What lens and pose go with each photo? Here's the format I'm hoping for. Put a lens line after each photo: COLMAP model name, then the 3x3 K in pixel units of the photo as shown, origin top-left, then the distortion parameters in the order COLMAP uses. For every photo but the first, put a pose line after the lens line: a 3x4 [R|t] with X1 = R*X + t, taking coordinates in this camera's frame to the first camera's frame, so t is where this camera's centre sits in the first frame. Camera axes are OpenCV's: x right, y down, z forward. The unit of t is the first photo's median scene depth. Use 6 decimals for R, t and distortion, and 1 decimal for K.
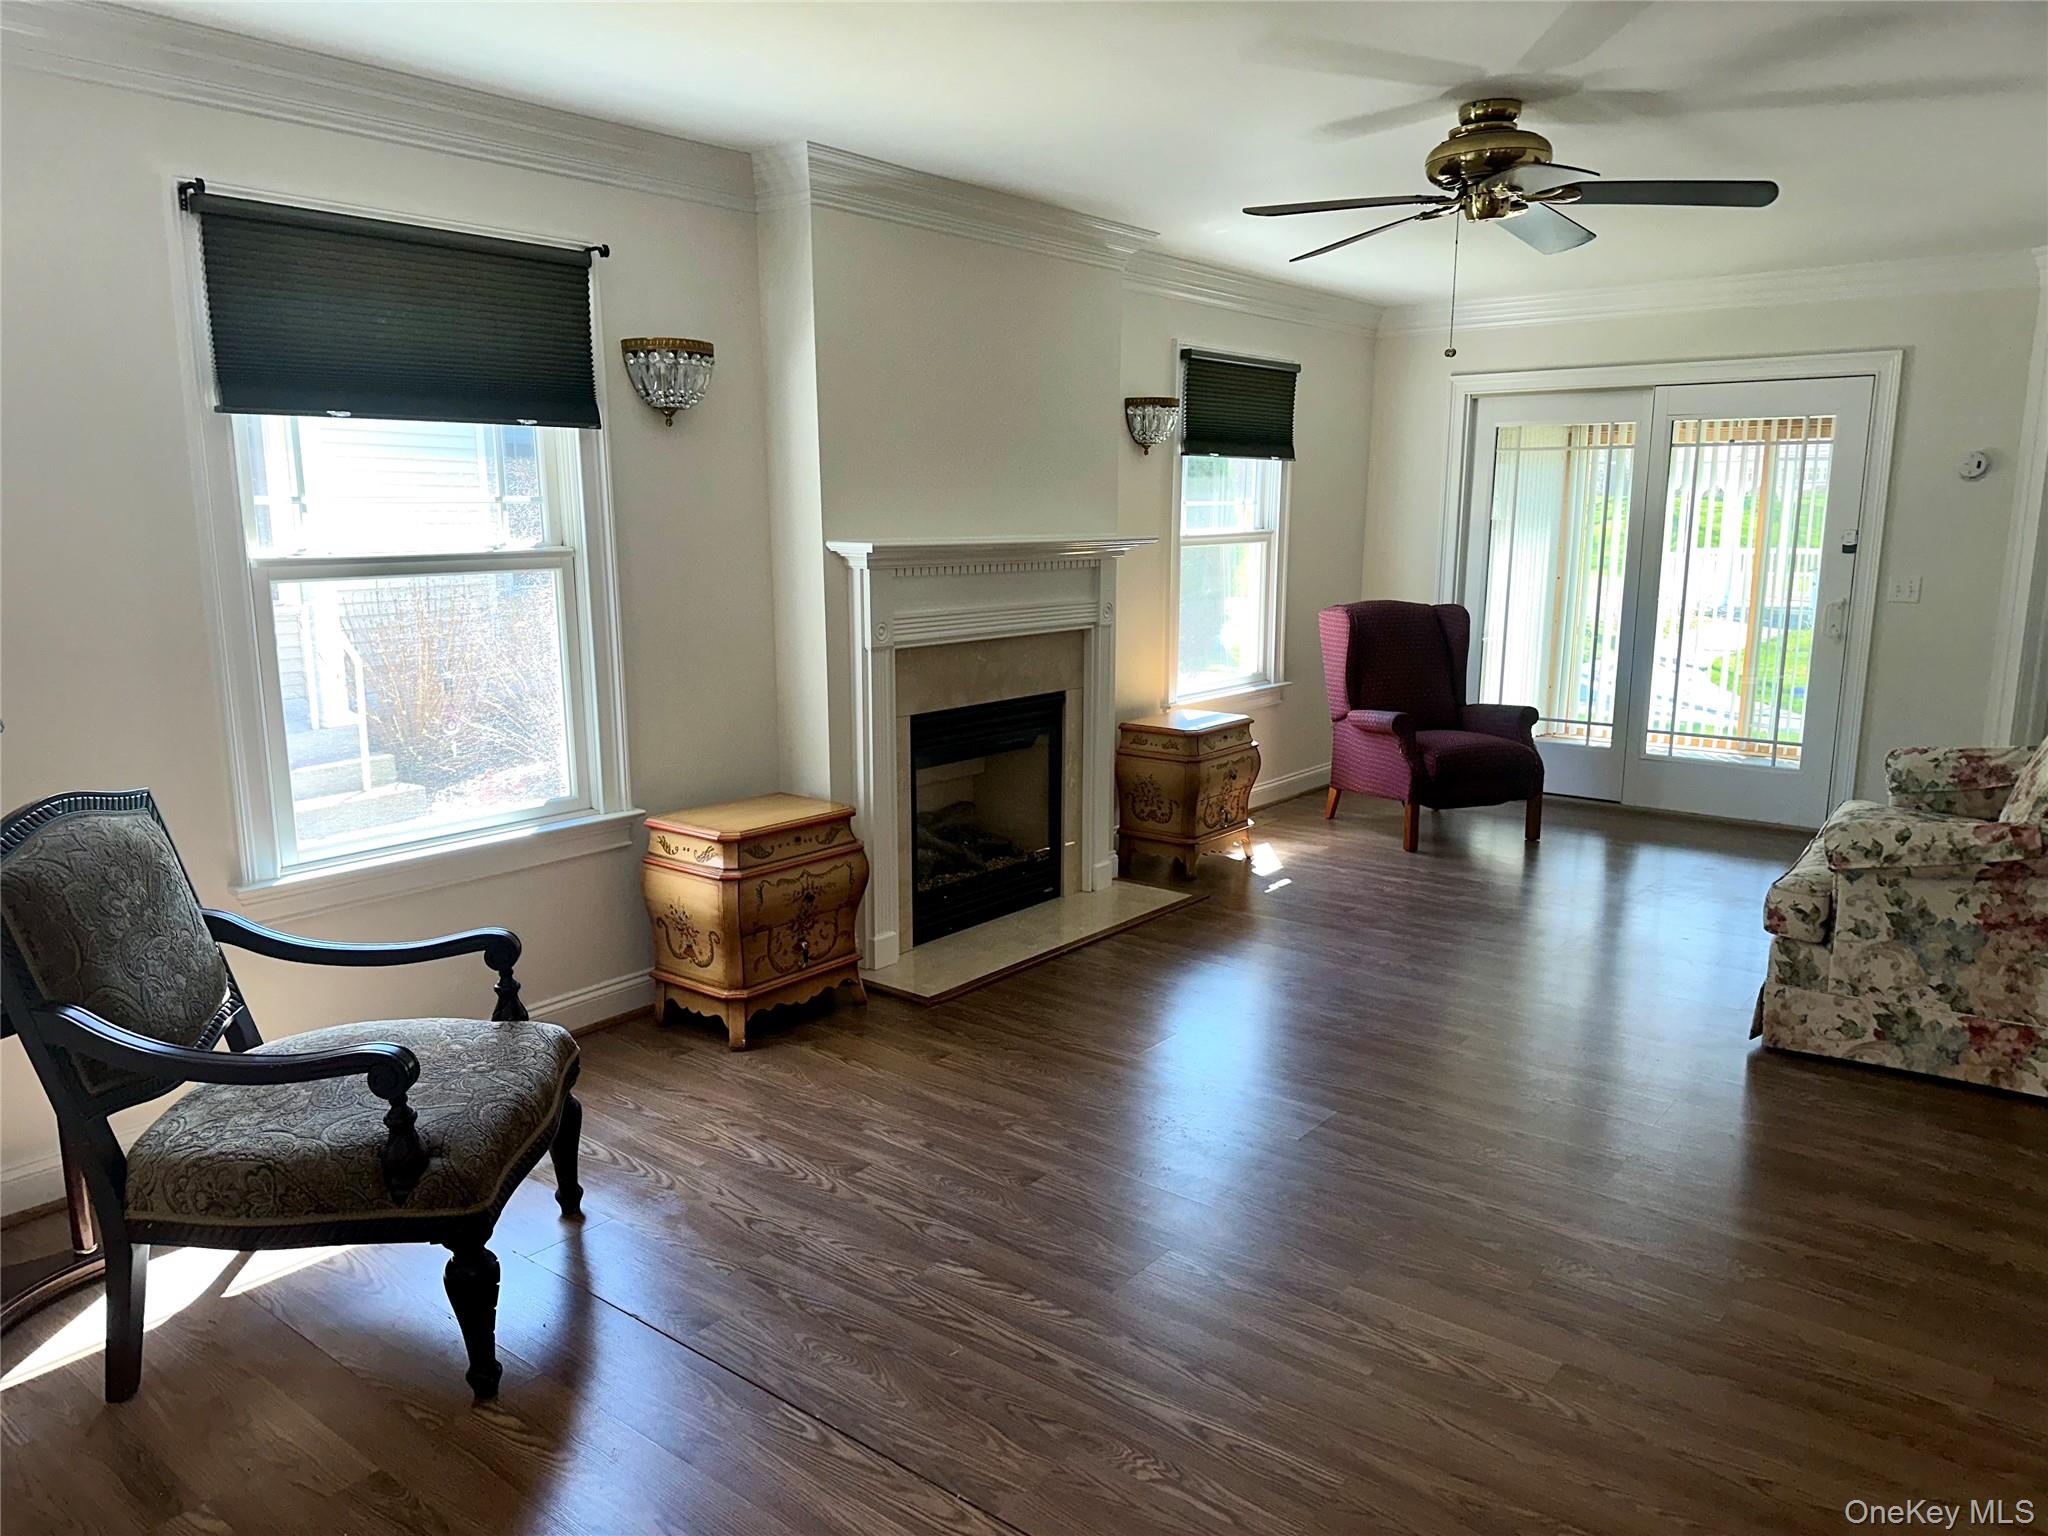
lens RADIAL K [[1421.6, 0, 1031.9], [0, 1421.6, 773.4], [0, 0, 1]] dist [0.103353, -0.142817]
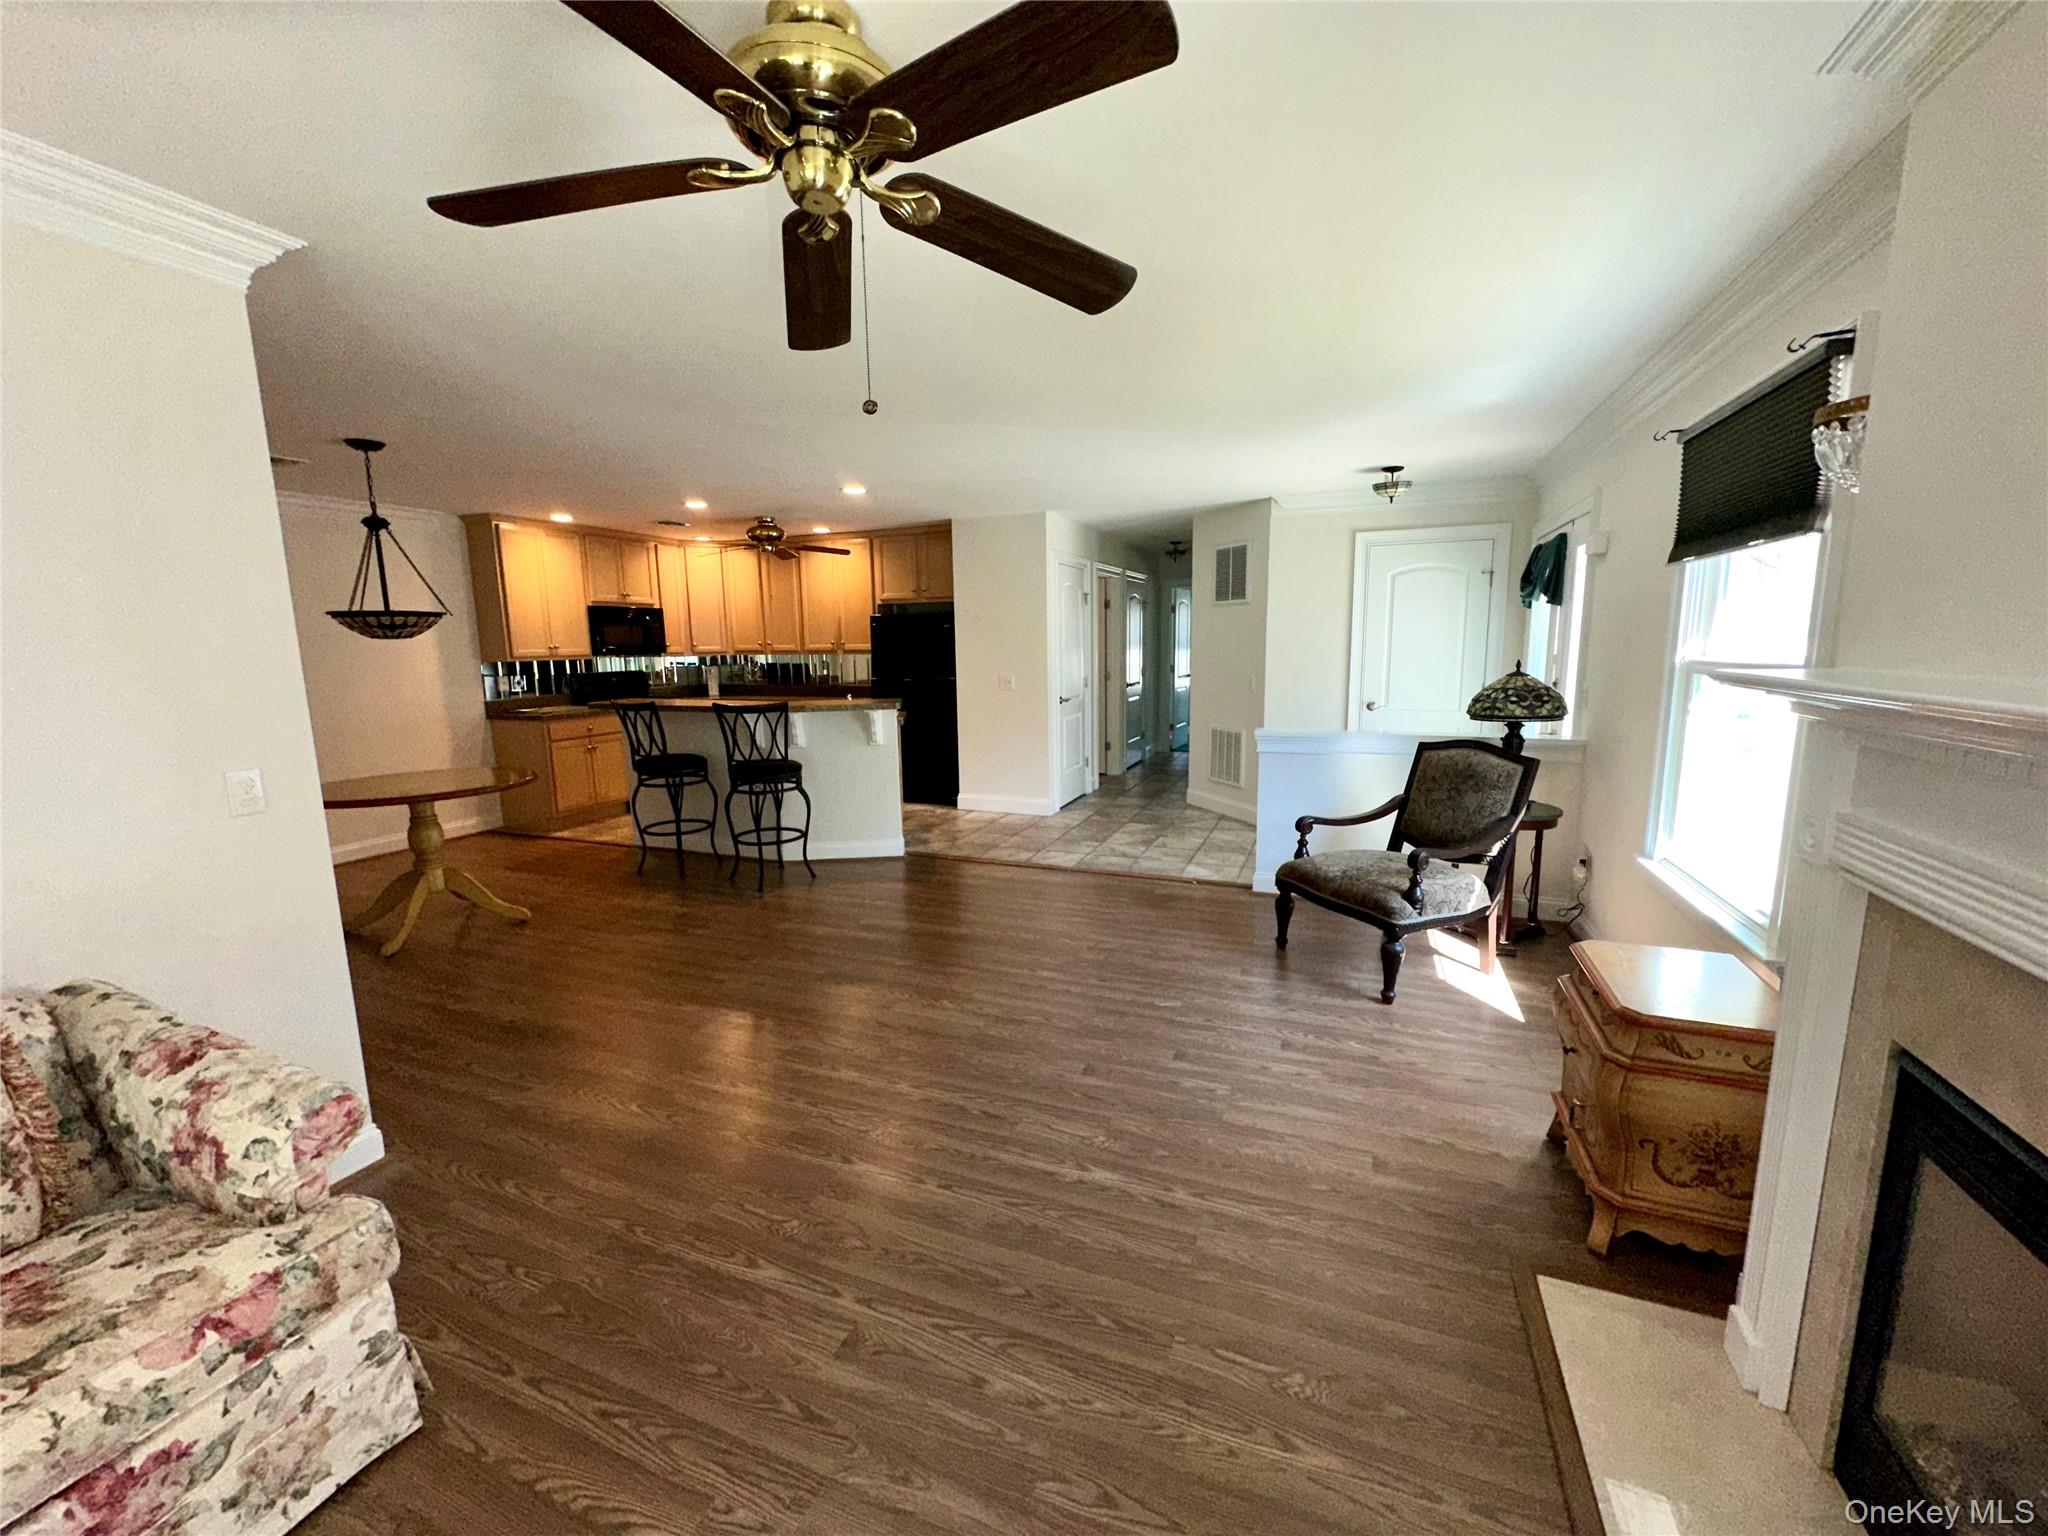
lens RADIAL K [[818.4, 0, 1024.1], [0, 818.4, 764.1], [0, 0, 1]] dist [0.001551, -0.000154]
pose [[-0.960983, 0.058805, -0.270284, 0.335237], [-0.032563, 0.946295, 0.321659, -0.263977], [0.274684, 0.317910, -0.907459, 1.442122]]
